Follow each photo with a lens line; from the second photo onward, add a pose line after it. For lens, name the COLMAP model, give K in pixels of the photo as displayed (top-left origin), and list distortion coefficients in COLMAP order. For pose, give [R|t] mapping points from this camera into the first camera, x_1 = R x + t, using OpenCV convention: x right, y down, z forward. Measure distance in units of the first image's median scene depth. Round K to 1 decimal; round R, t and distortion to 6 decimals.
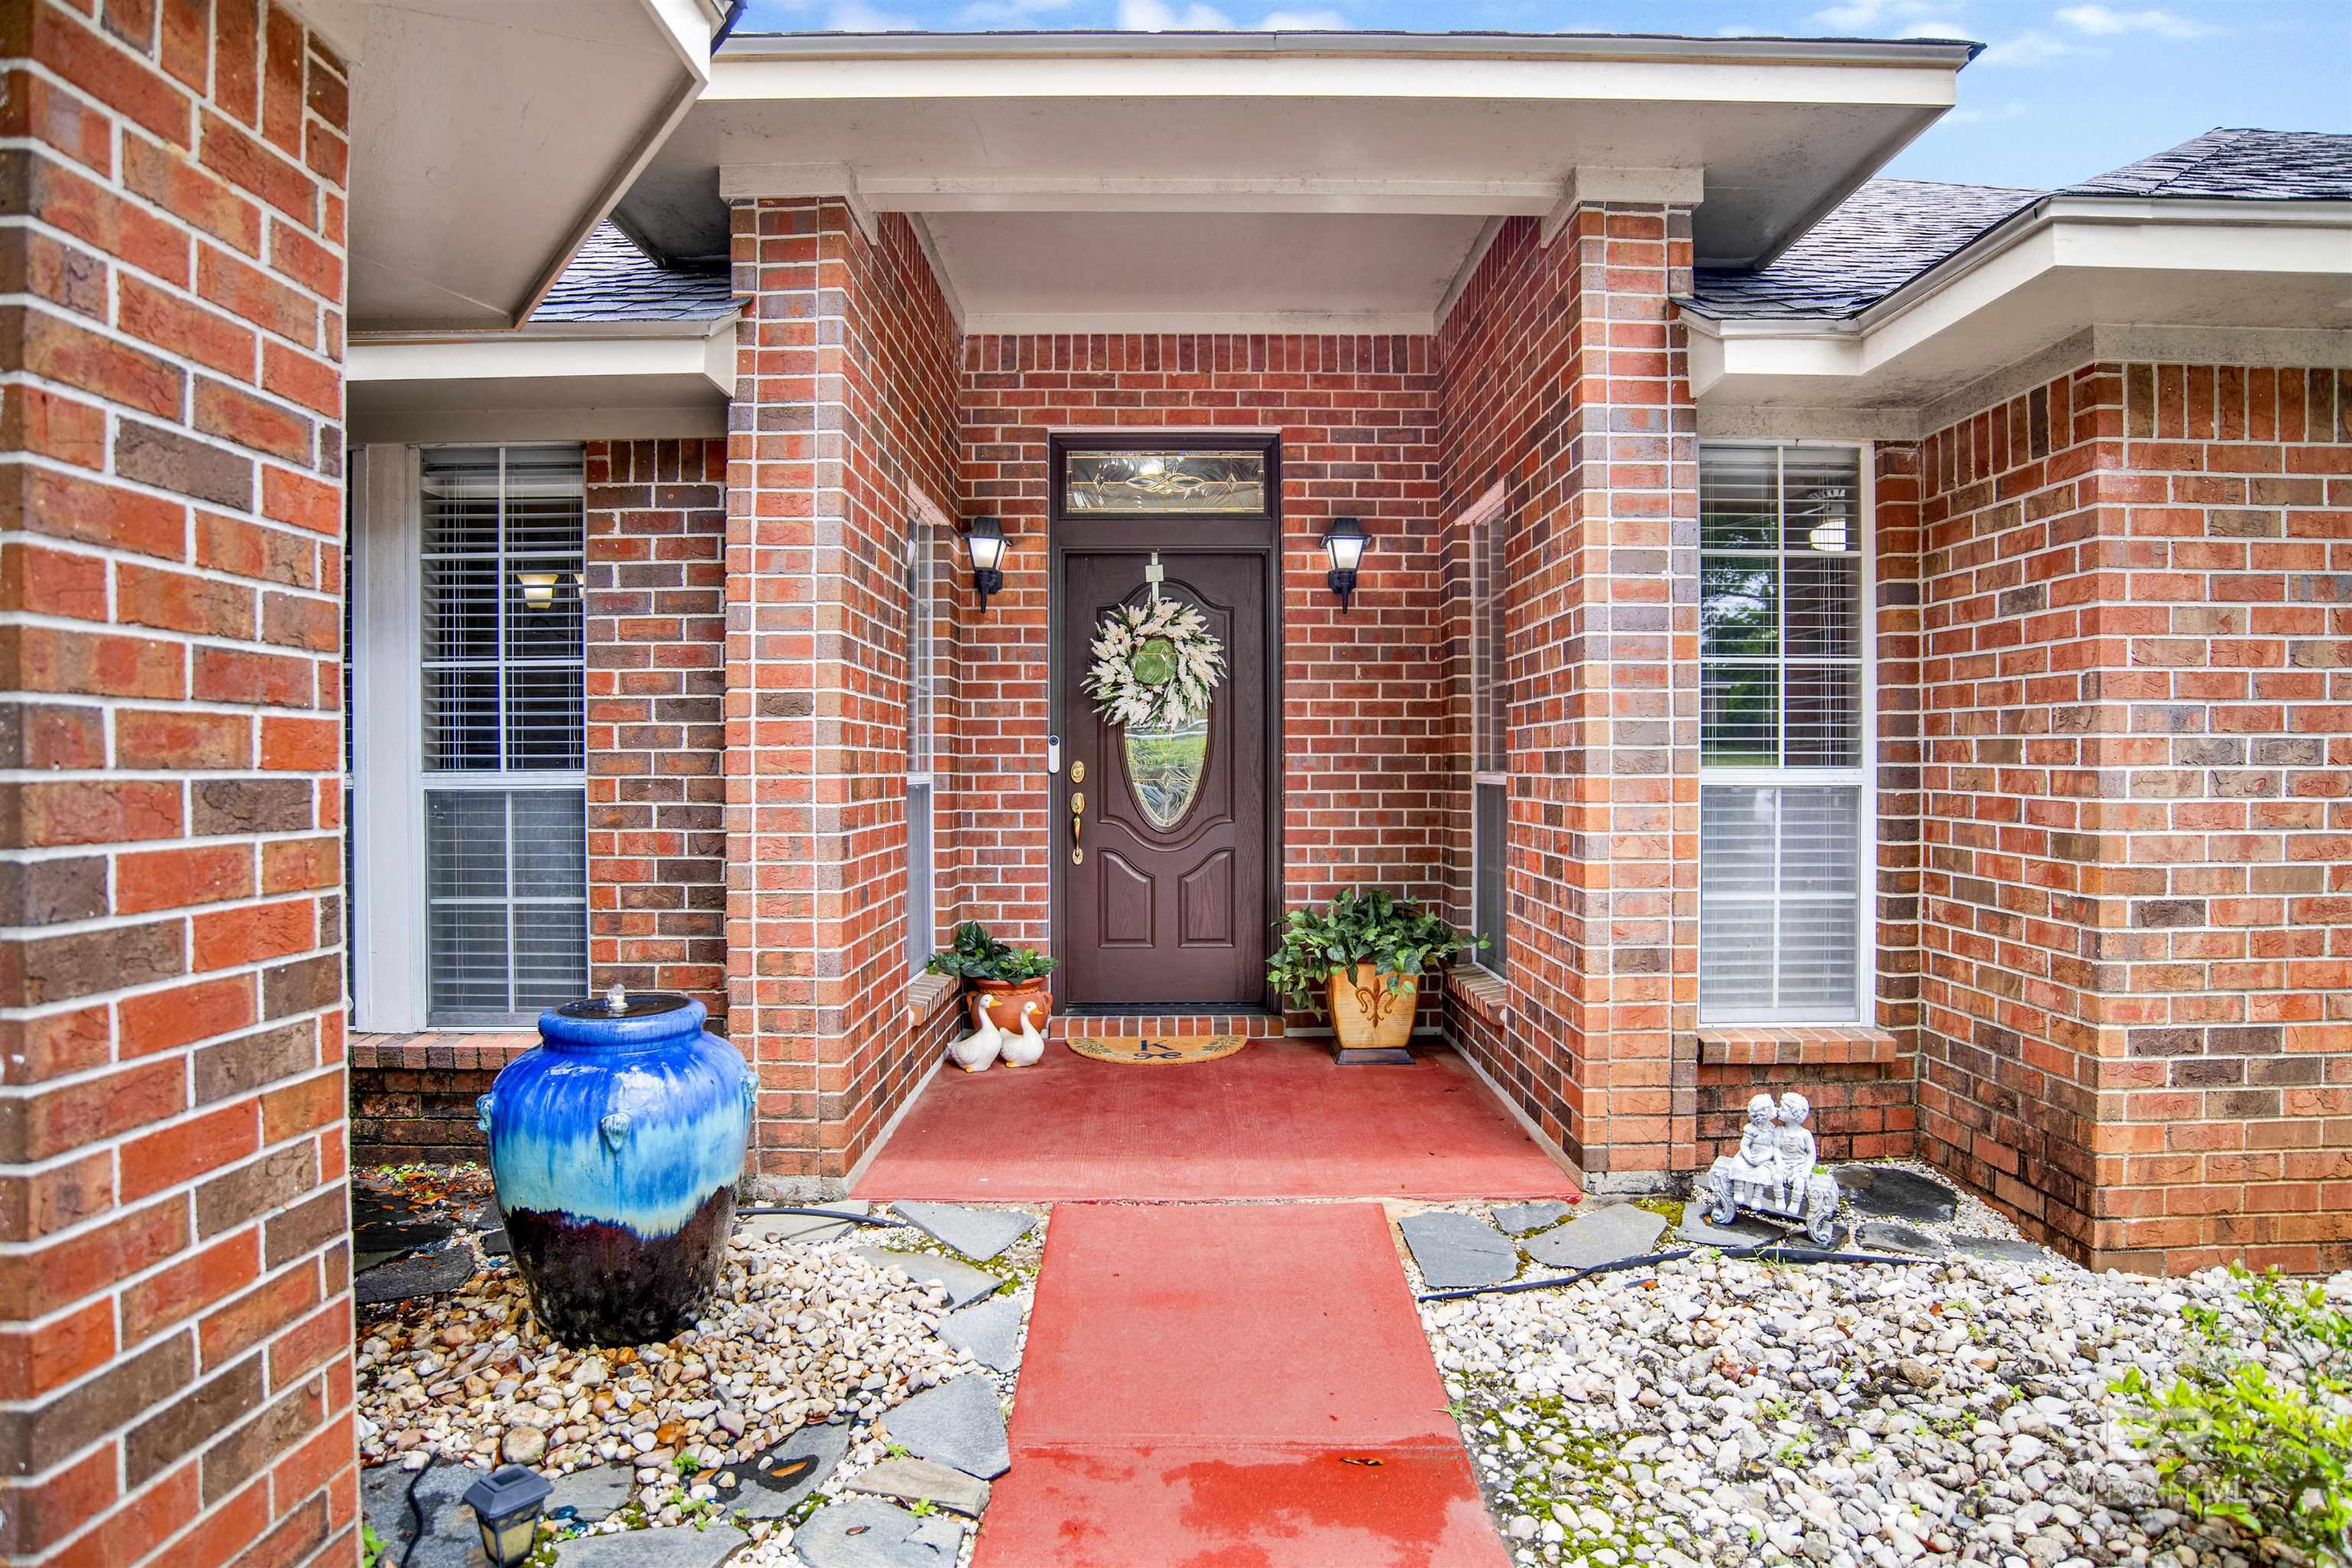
lens RADIAL K [[1224.0, 0, 1176.8], [0, 1224.0, 778.9], [0, 0, 1]] dist [-0.000060, -0.000005]
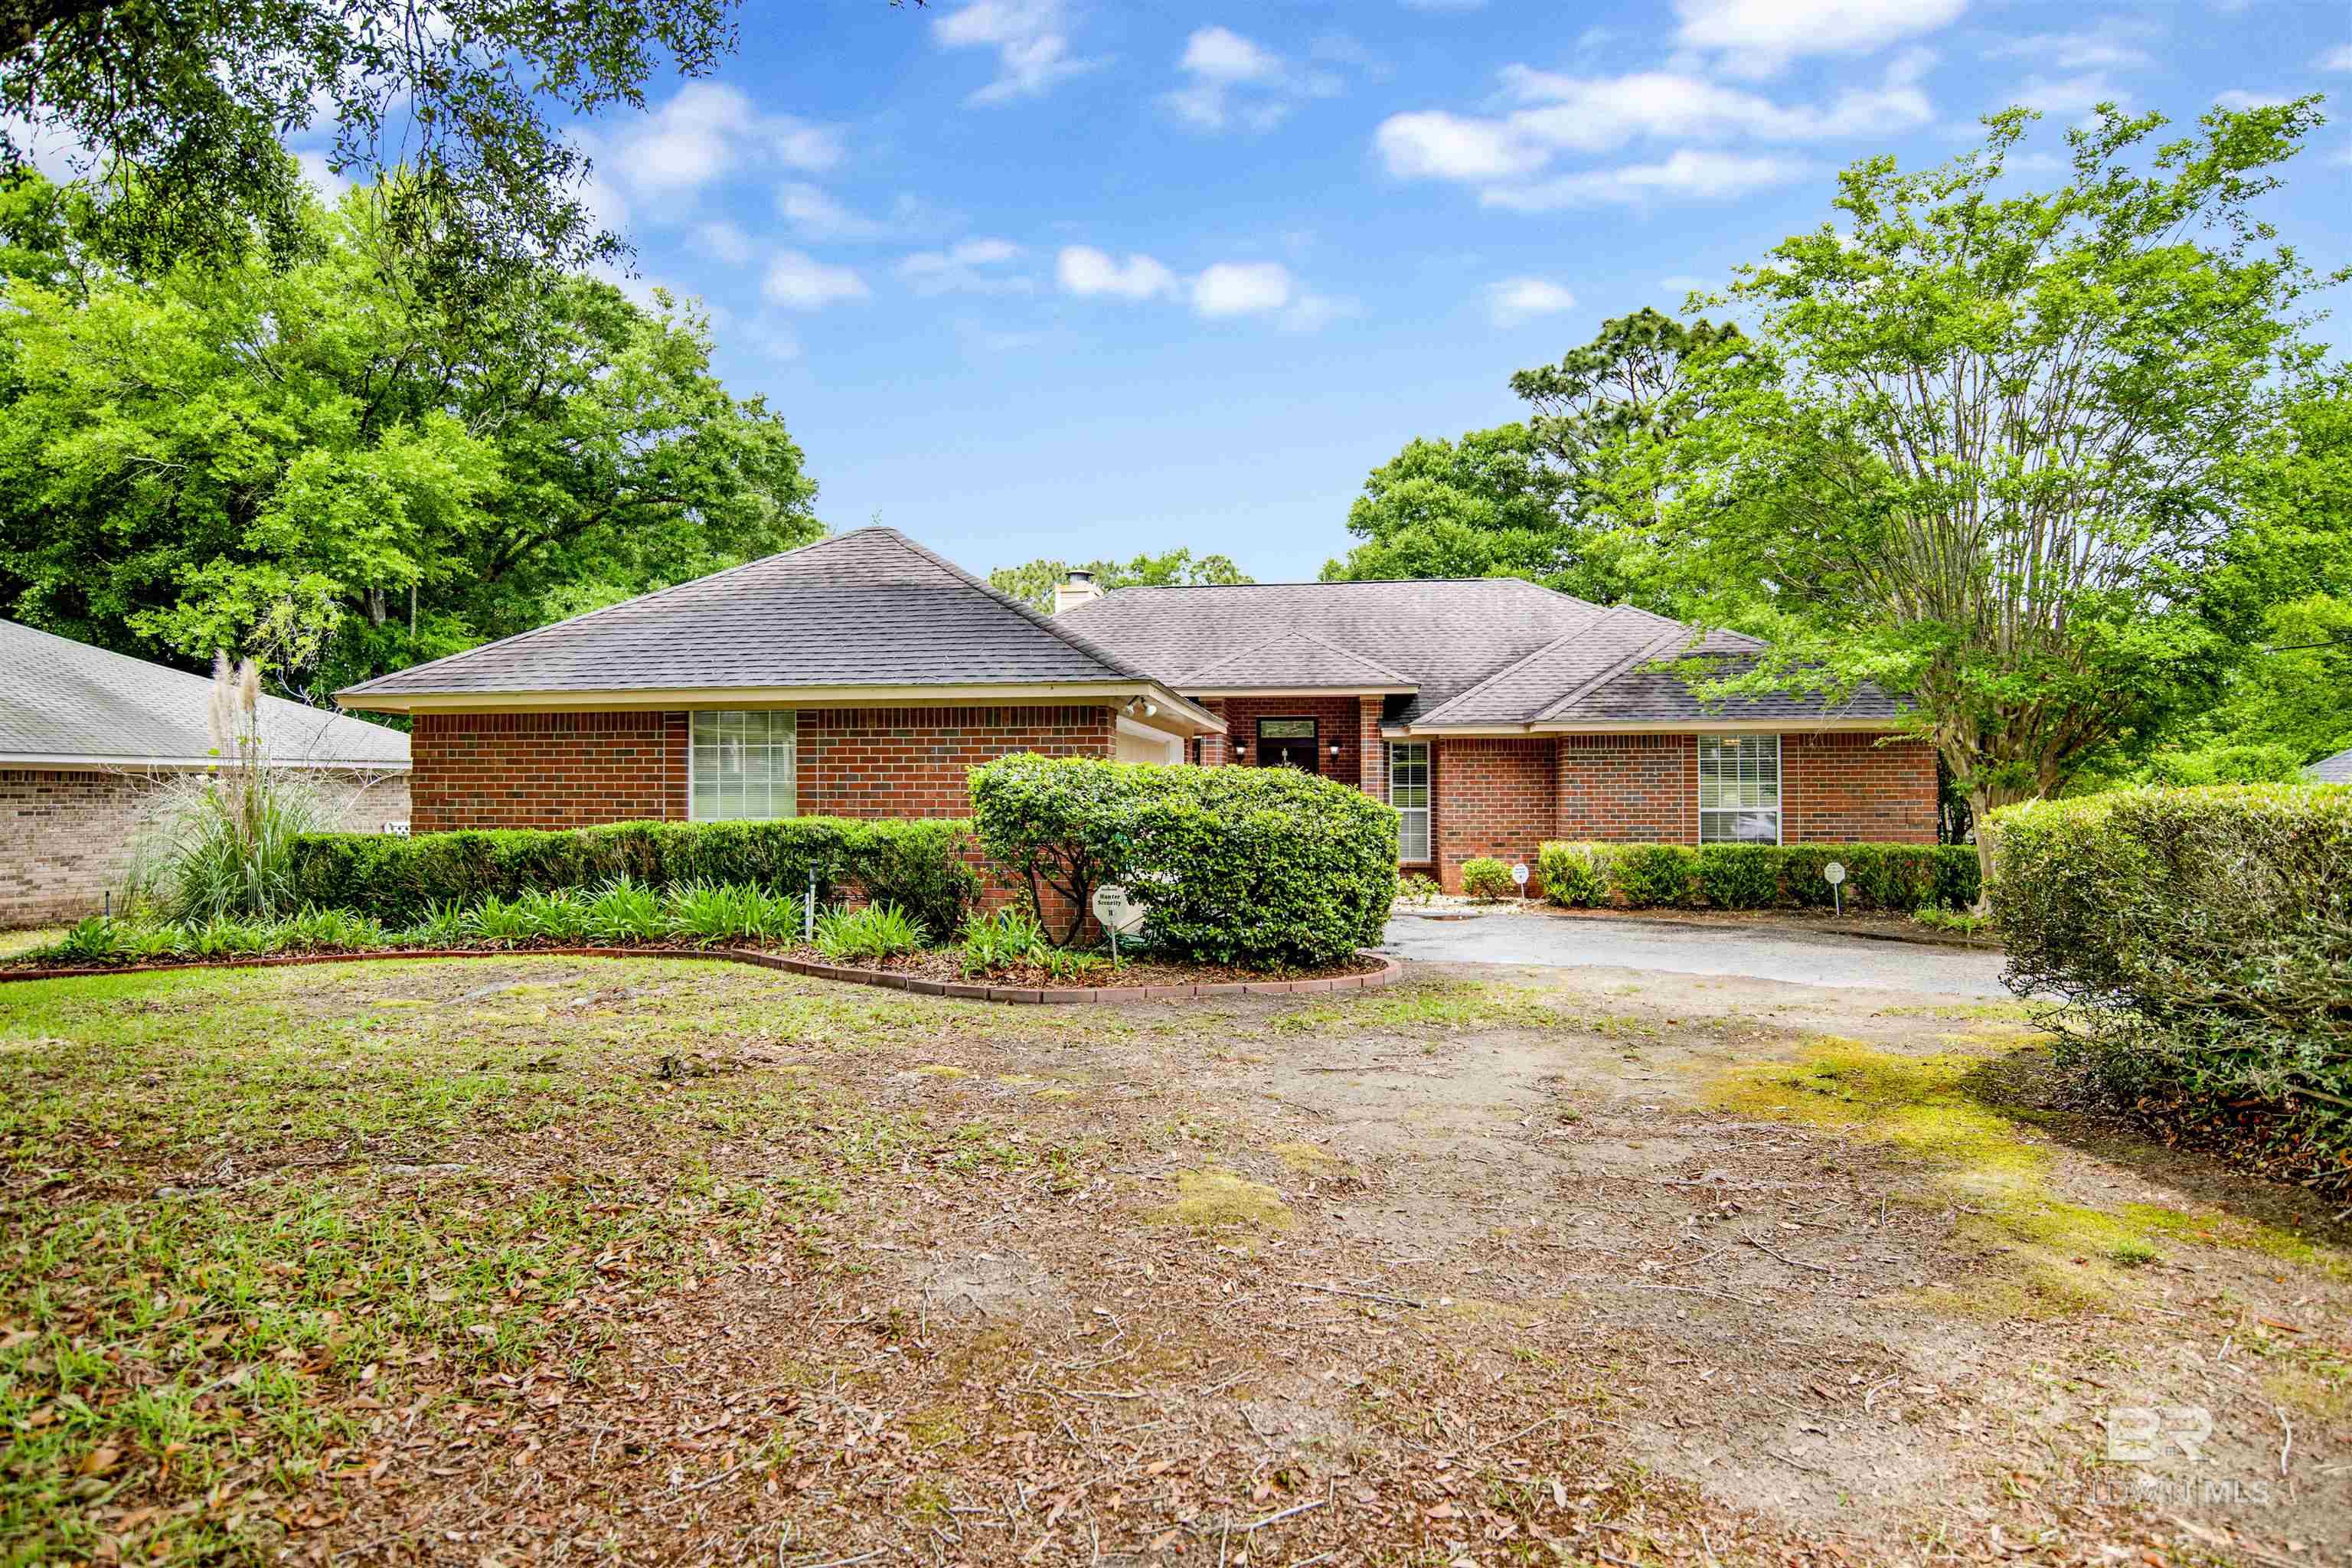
lens RADIAL K [[1224.0, 0, 1173.9], [0, 1224.0, 787.0], [0, 0, 1]] dist [-0.000060, -0.000005]
pose [[0.990867, -0.000071, -0.134839, 0.156312], [-0.001168, 0.999958, -0.009110, -0.033941], [0.134834, 0.009184, 0.990826, -2.863927]]
